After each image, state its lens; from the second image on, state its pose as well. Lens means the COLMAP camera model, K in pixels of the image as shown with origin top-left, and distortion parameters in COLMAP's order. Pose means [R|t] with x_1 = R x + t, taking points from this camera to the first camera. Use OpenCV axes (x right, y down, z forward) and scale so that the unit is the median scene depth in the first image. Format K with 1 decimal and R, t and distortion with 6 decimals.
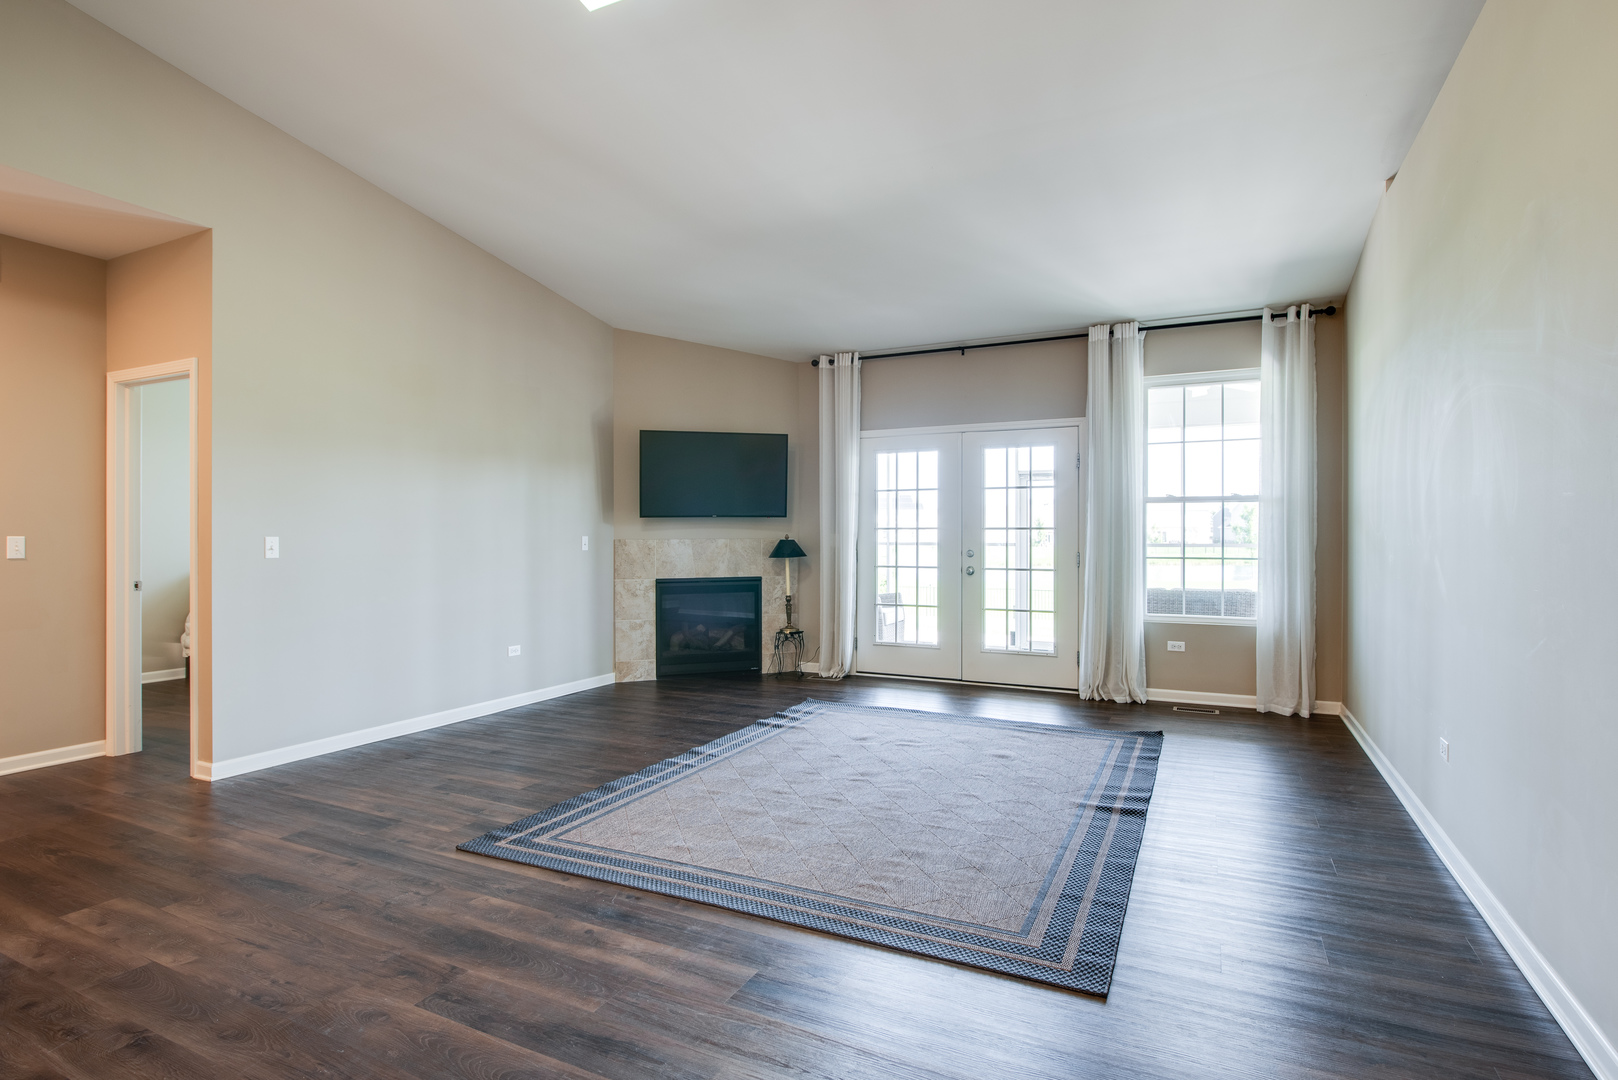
lens RADIAL K [[805.7, 0, 820.1], [0, 805.7, 536.3], [0, 0, 1]] dist [-0.006091, -0.003785]
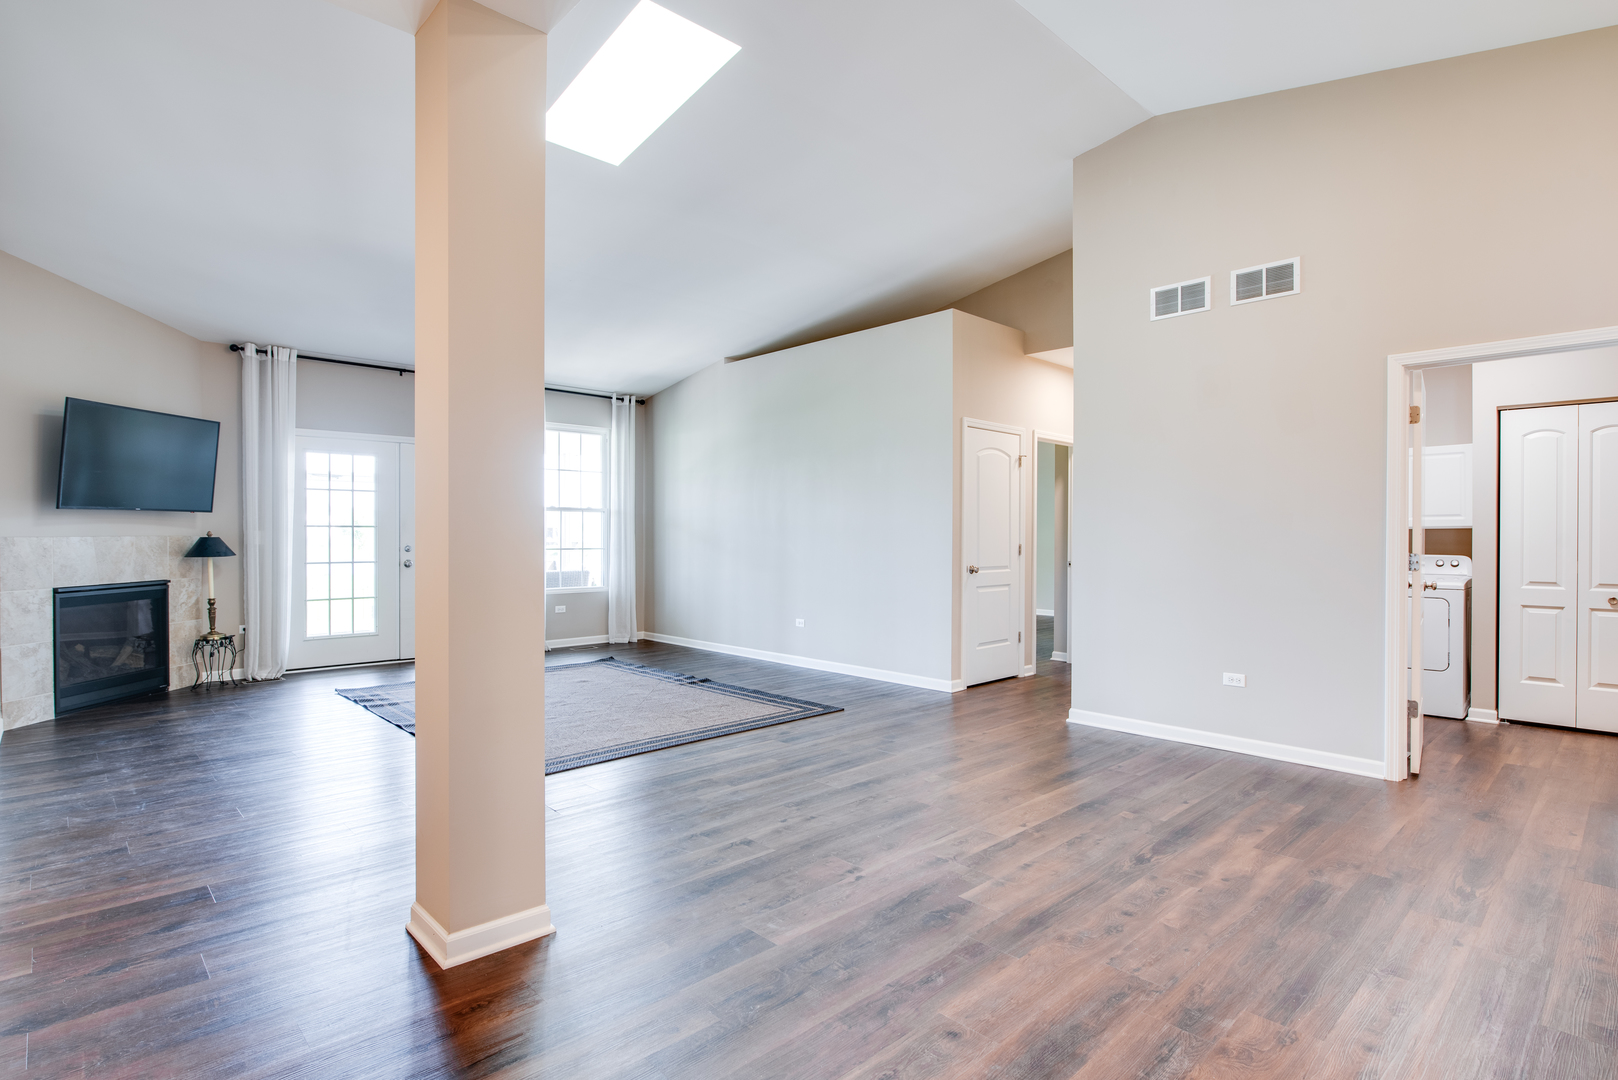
lens RADIAL K [[805.7, 0, 800.8], [0, 805.7, 534.2], [0, 0, 1]] dist [-0.006091, -0.003785]
pose [[0.356194, 0.001312, 0.934411, -1.430130], [-0.002670, 0.999996, -0.000386, -0.000701], [-0.934408, -0.002357, 0.356196, 0.122891]]
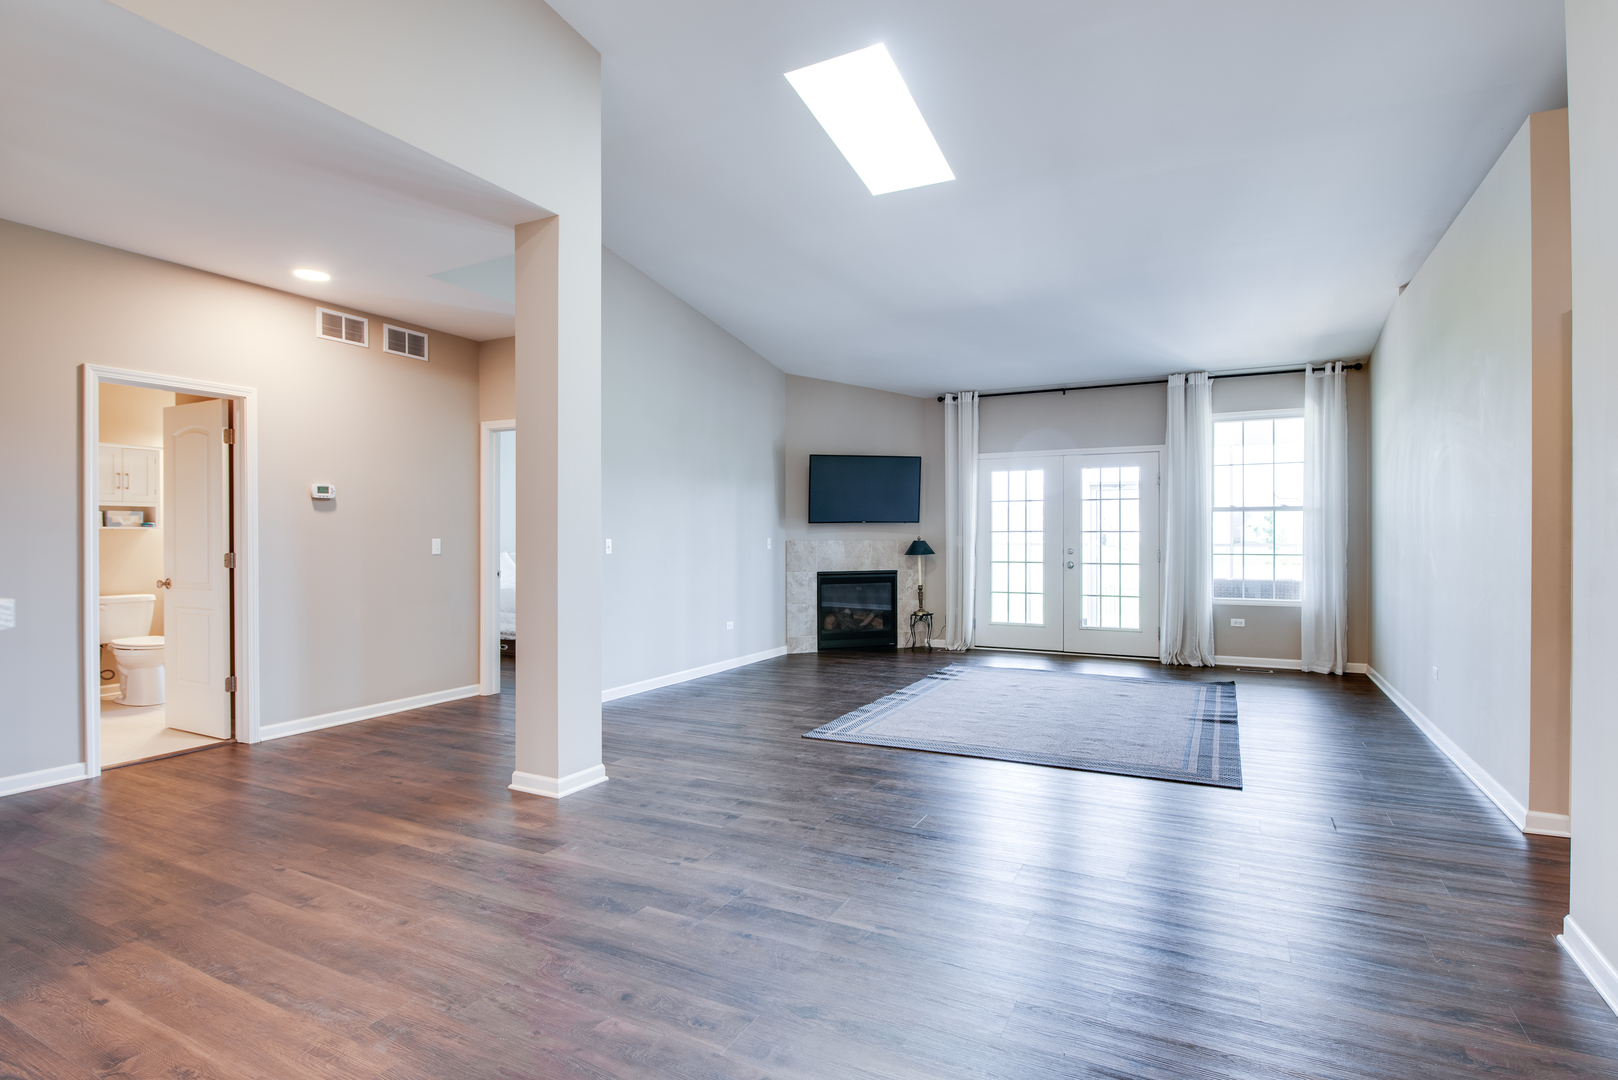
lens RADIAL K [[805.7, 0, 820.9], [0, 805.7, 538.2], [0, 0, 1]] dist [-0.006091, -0.003785]
pose [[0.999845, -0.001630, -0.017558, -0.379040], [0.001644, 0.999998, 0.000787, -0.001876], [0.017557, -0.000816, 0.999846, -0.564197]]
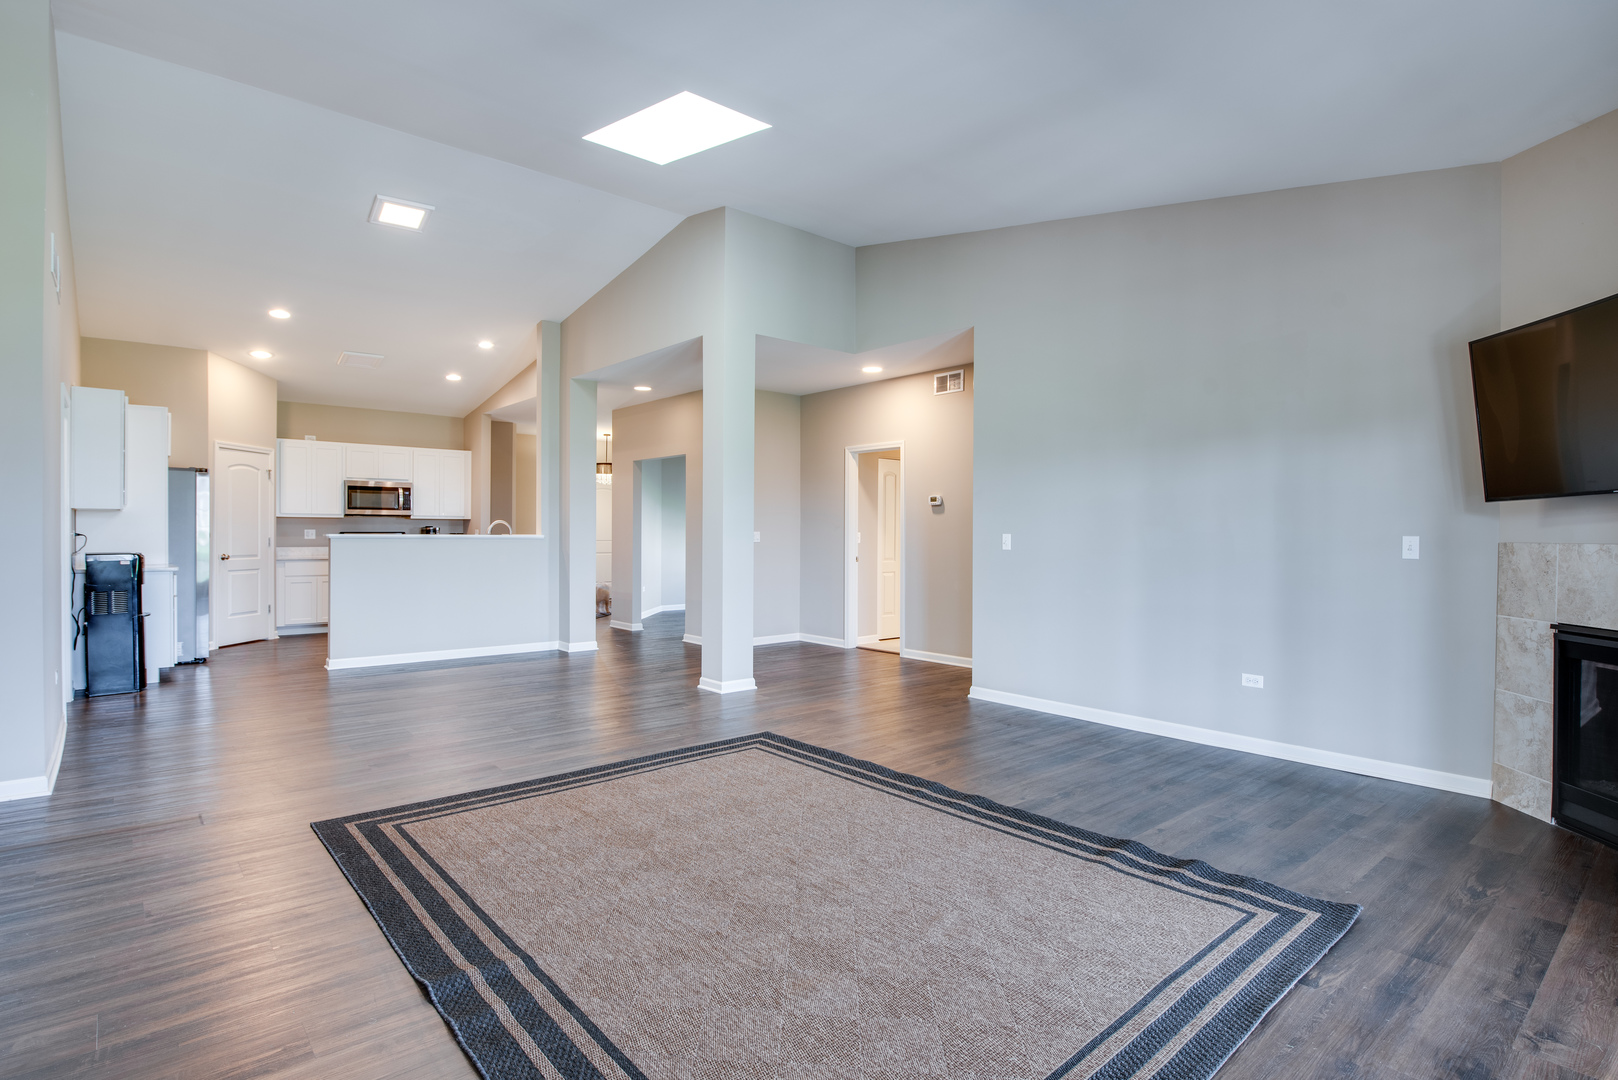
lens RADIAL K [[805.7, 0, 809.1], [0, 805.7, 538.5], [0, 0, 1]] dist [-0.006091, -0.003785]
pose [[-0.393426, 0.006021, -0.919337, 0.931985], [-0.004677, 0.999953, 0.008550, -0.002859], [0.919344, 0.007663, -0.393379, 1.653764]]
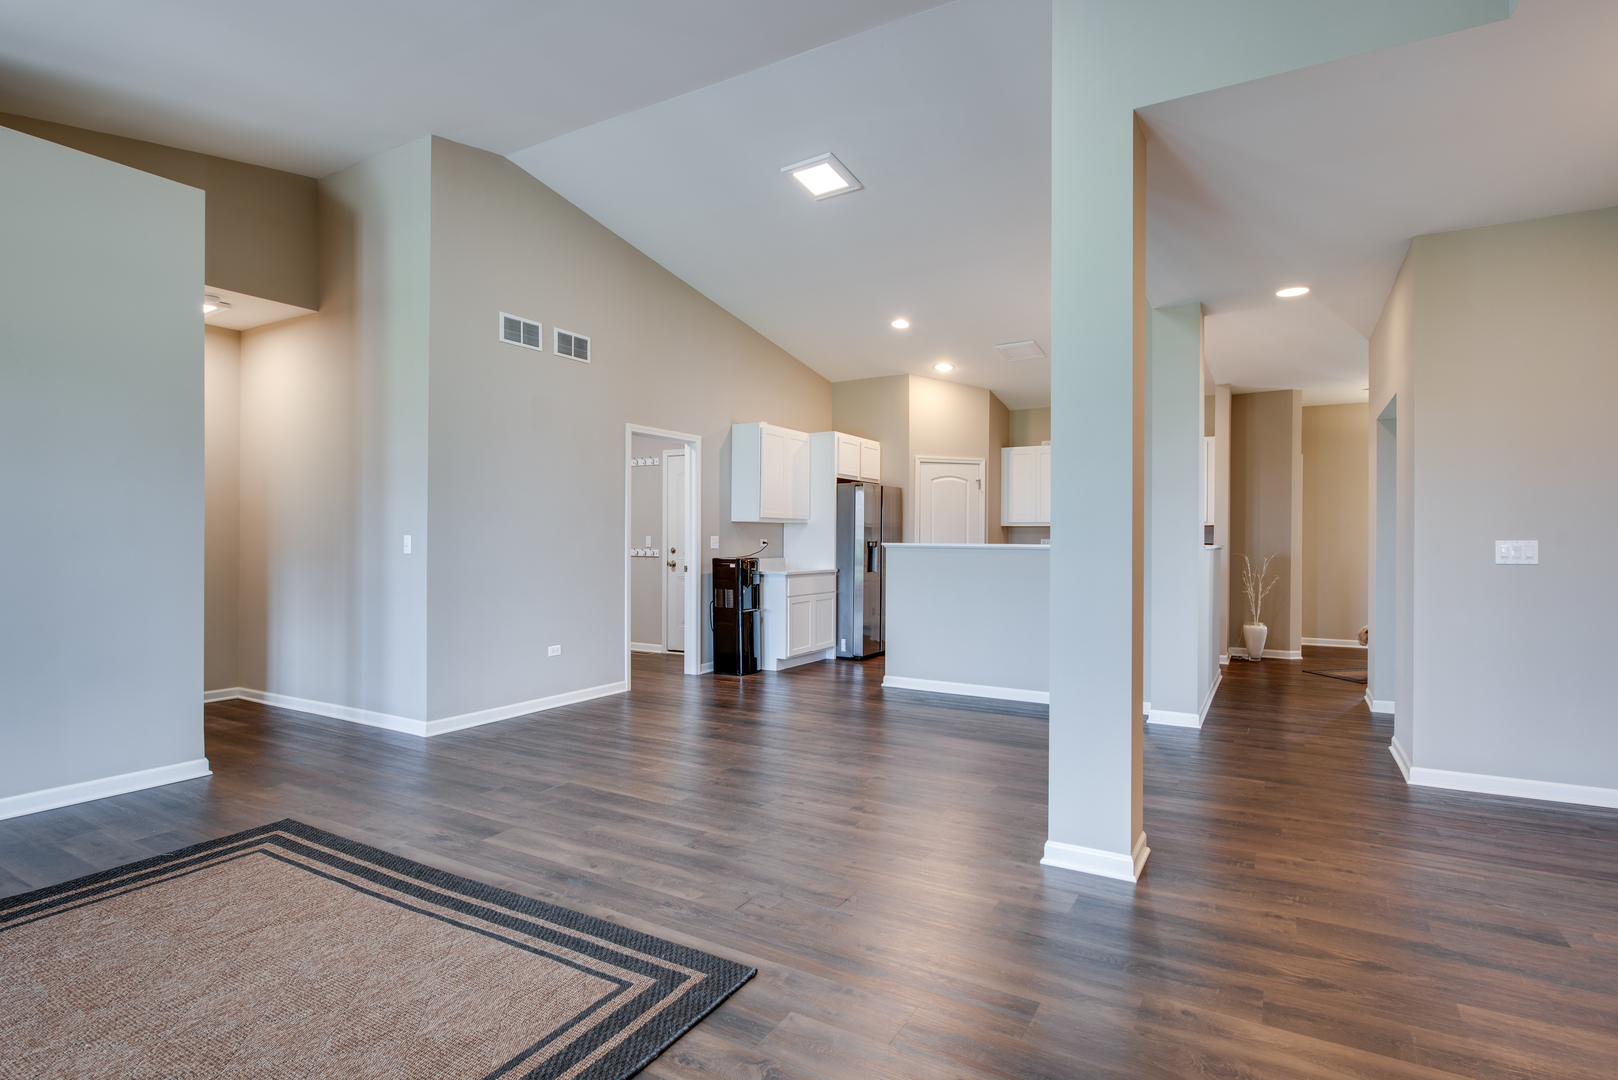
lens RADIAL K [[805.7, 0, 826.2], [0, 805.7, 536.4], [0, 0, 1]] dist [-0.006091, -0.003785]
pose [[-0.997823, -0.003474, 0.065855, -0.549332], [-0.003693, 0.999988, -0.003210, 0.000415], [-0.065843, -0.003446, -0.997824, 1.680577]]
